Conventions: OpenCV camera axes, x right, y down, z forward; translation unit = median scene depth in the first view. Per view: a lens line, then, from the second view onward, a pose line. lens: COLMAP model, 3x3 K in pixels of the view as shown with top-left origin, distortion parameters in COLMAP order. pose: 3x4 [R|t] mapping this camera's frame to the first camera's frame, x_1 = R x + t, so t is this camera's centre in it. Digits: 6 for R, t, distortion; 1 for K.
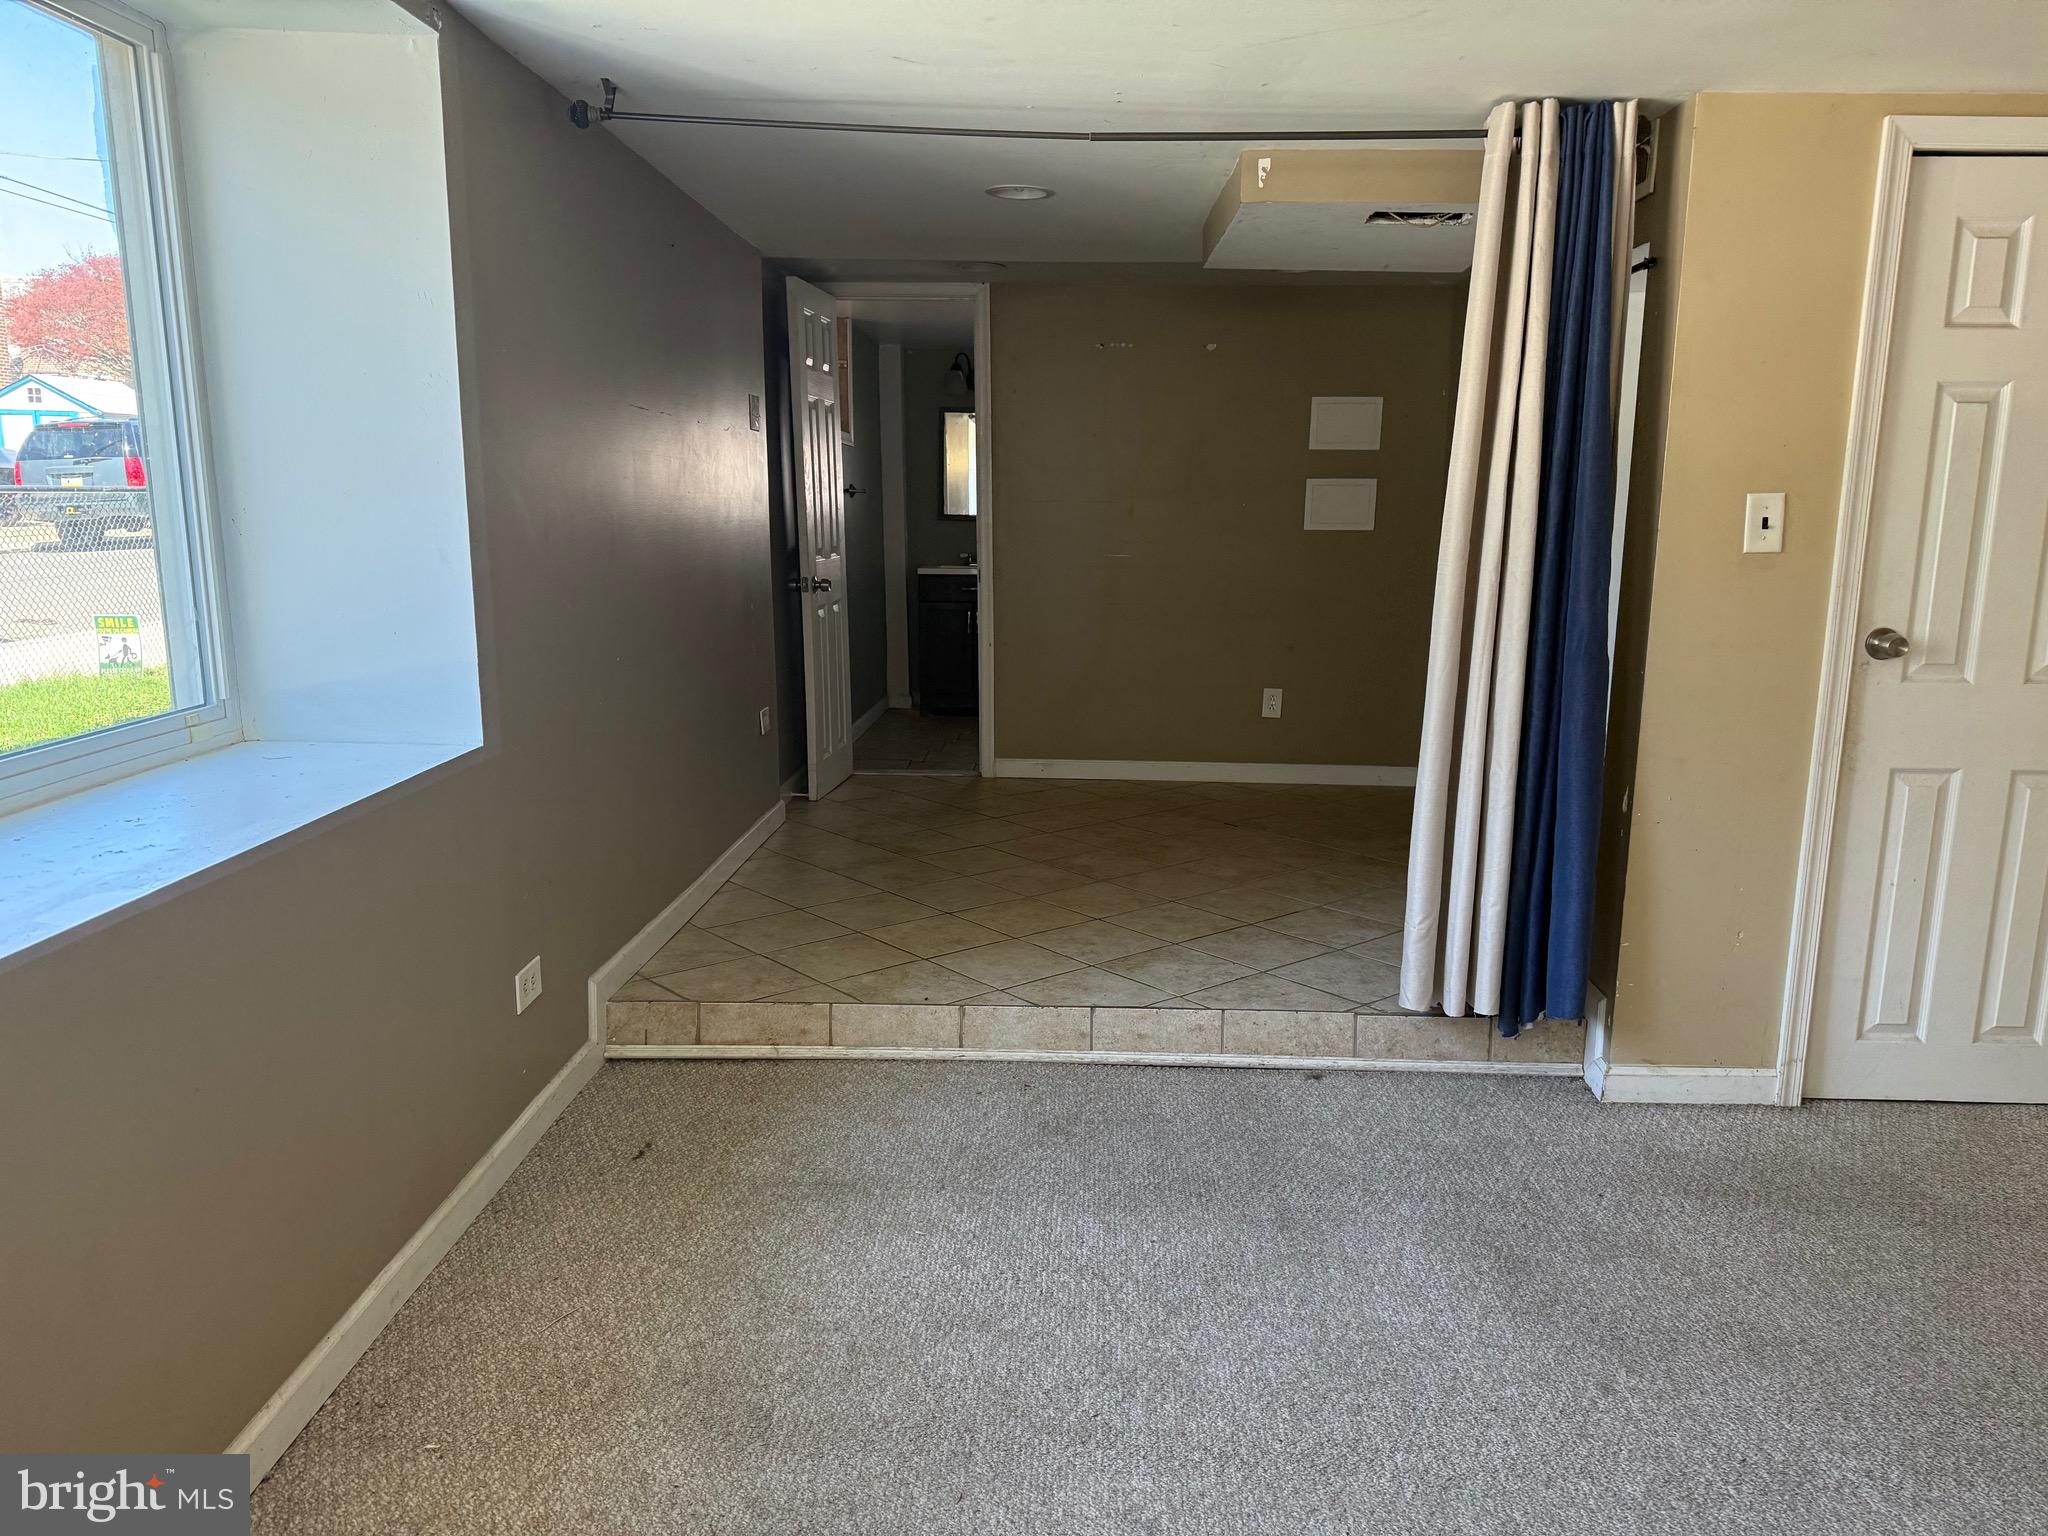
lens RADIAL K [[1402.1, 0, 1016.2], [0, 1402.1, 766.5], [0, 0, 1]] dist [0.159449, -0.283977]
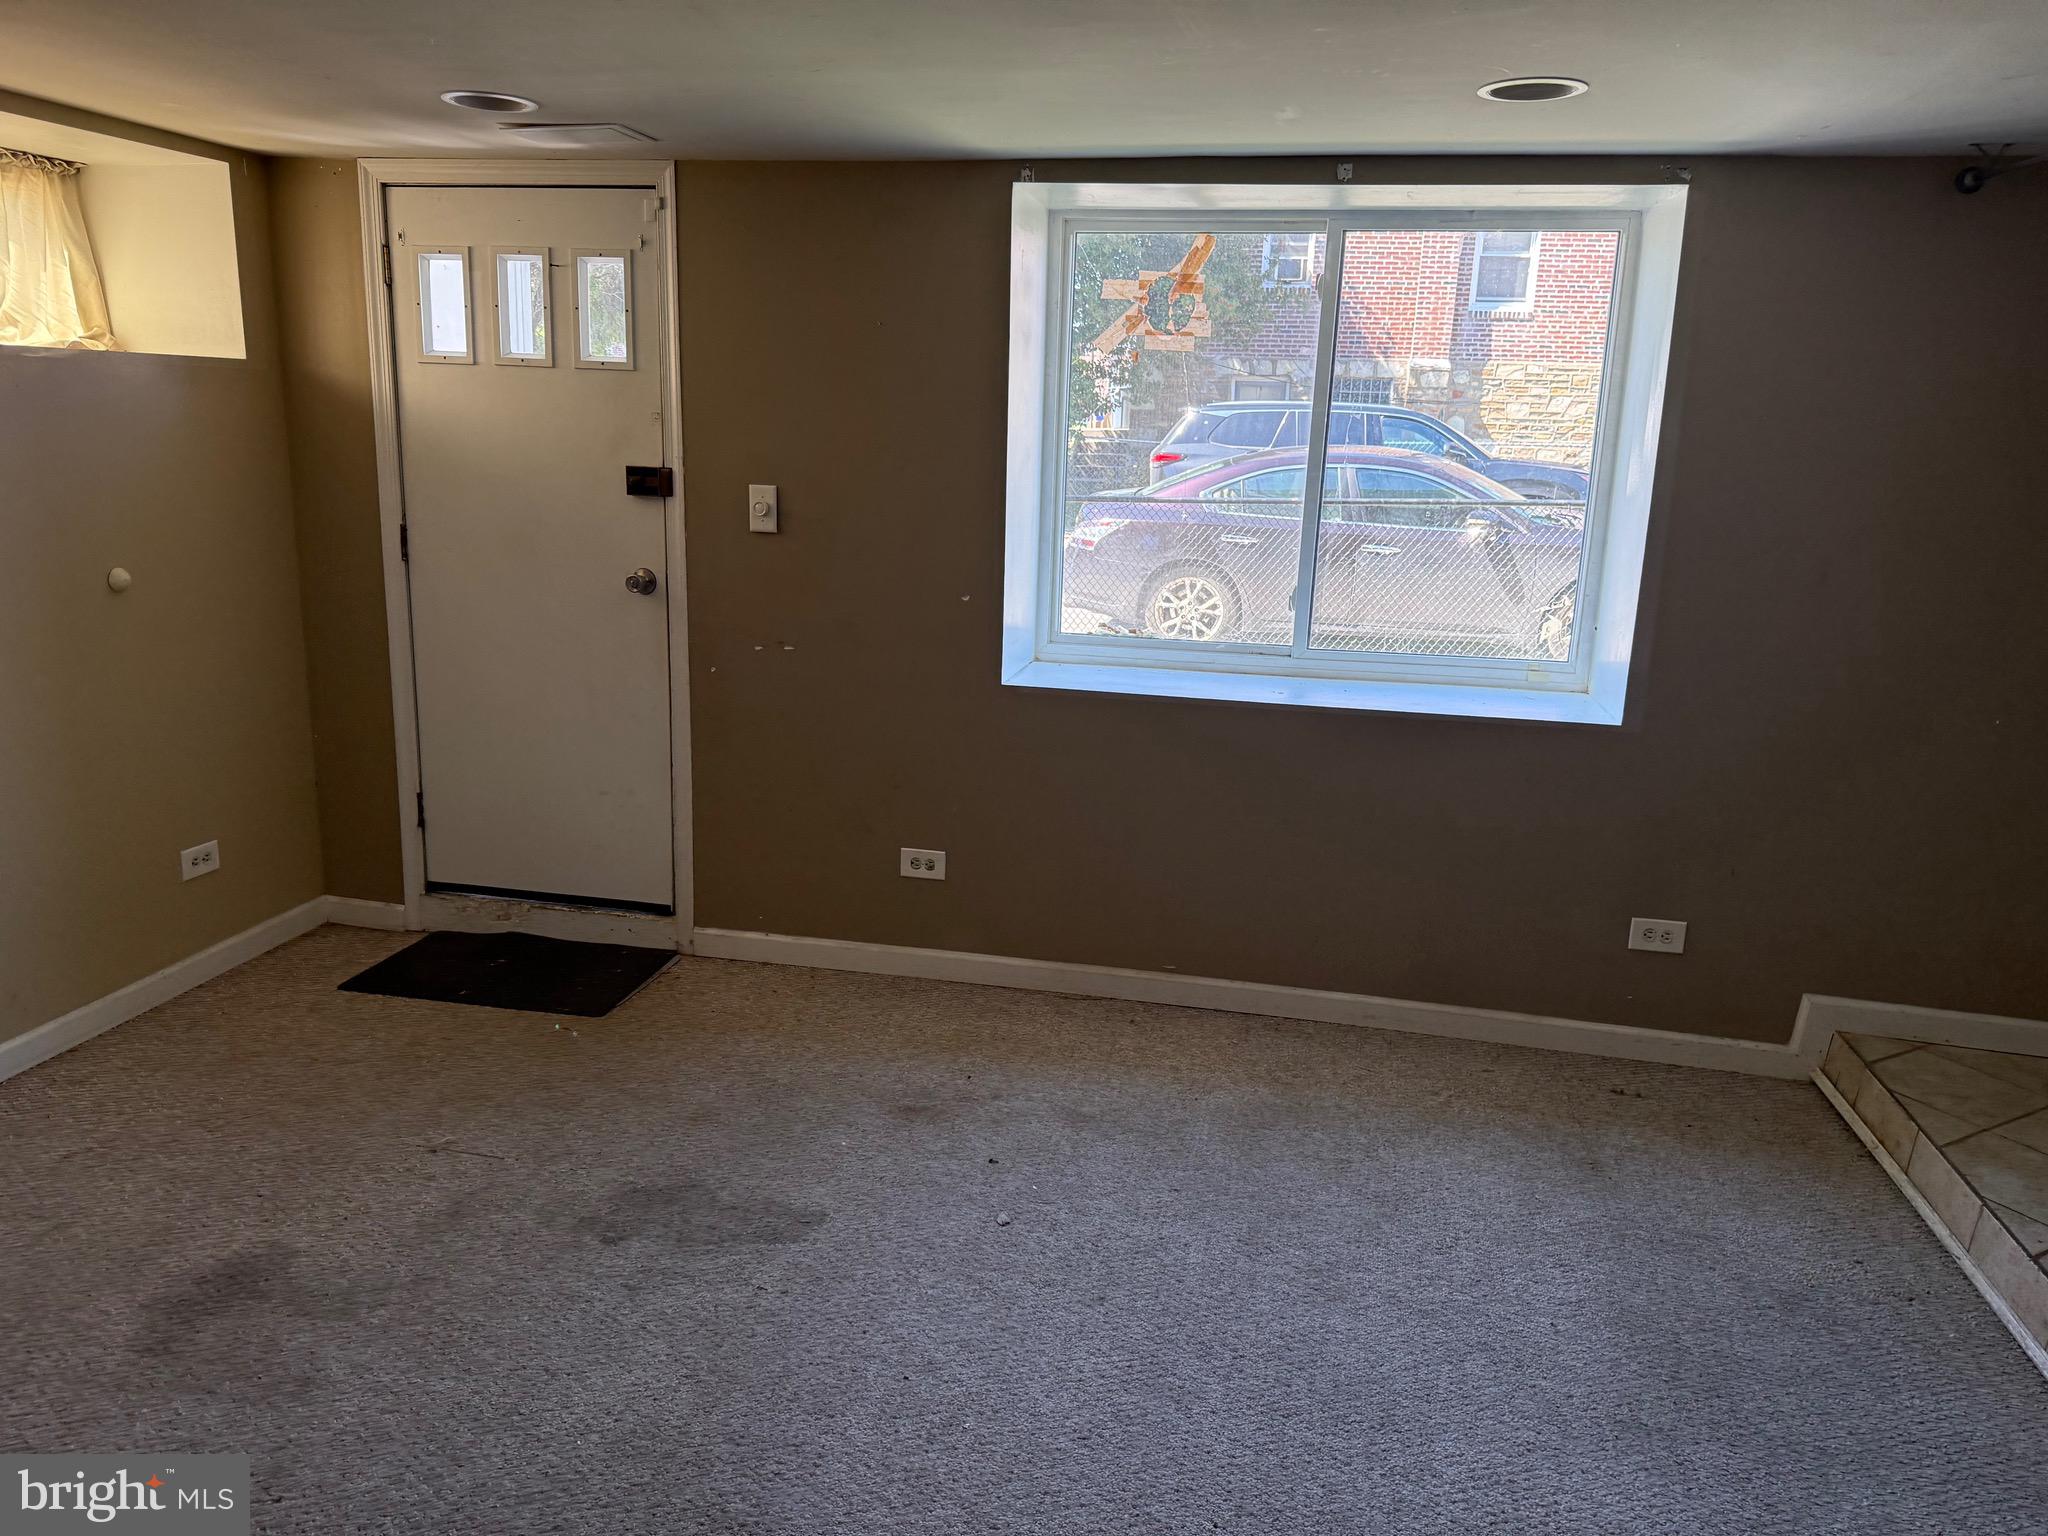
lens RADIAL K [[1405.6, 0, 1020.0], [0, 1405.6, 778.9], [0, 0, 1]] dist [0.144991, -0.249441]
pose [[-0.162347, 0.222326, -0.961361, 0.773306], [-0.222955, 0.940824, 0.255228, -0.140922], [0.961215, 0.255776, -0.103171, 0.503042]]
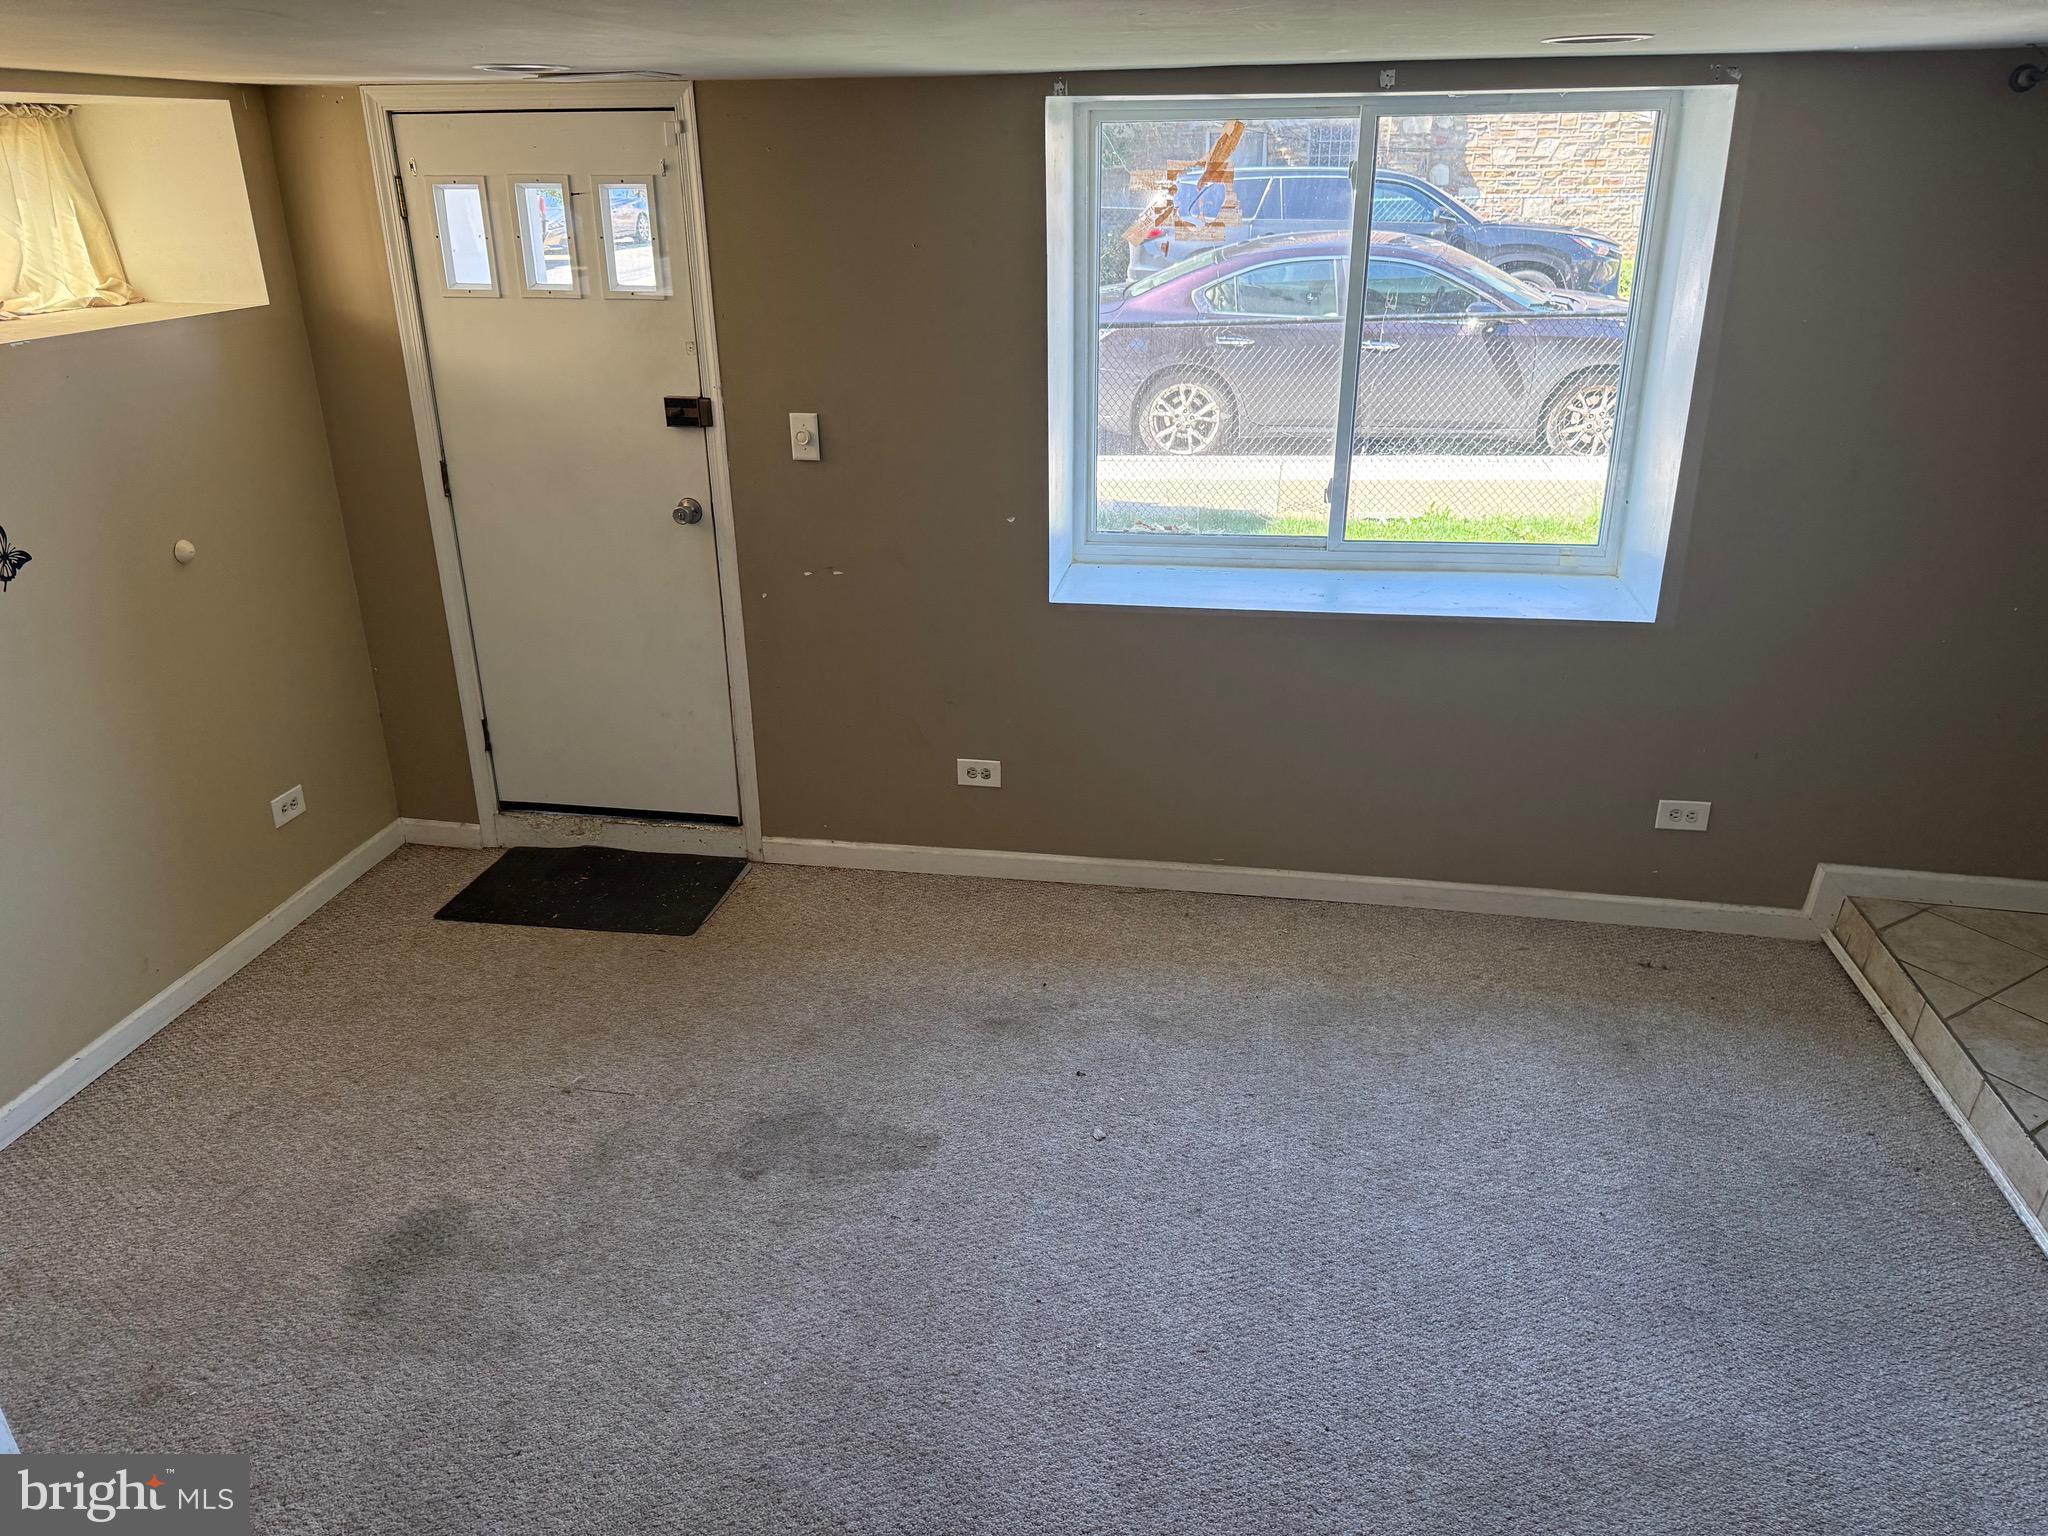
lens RADIAL K [[1402.1, 0, 1016.2], [0, 1402.1, 766.5], [0, 0, 1]] dist [0.159449, -0.283977]
pose [[-0.135099, 0.374824, -0.917200, 0.790687], [-0.180352, 0.900920, 0.394736, -0.249899], [0.974280, 0.218747, -0.054113, 0.419502]]
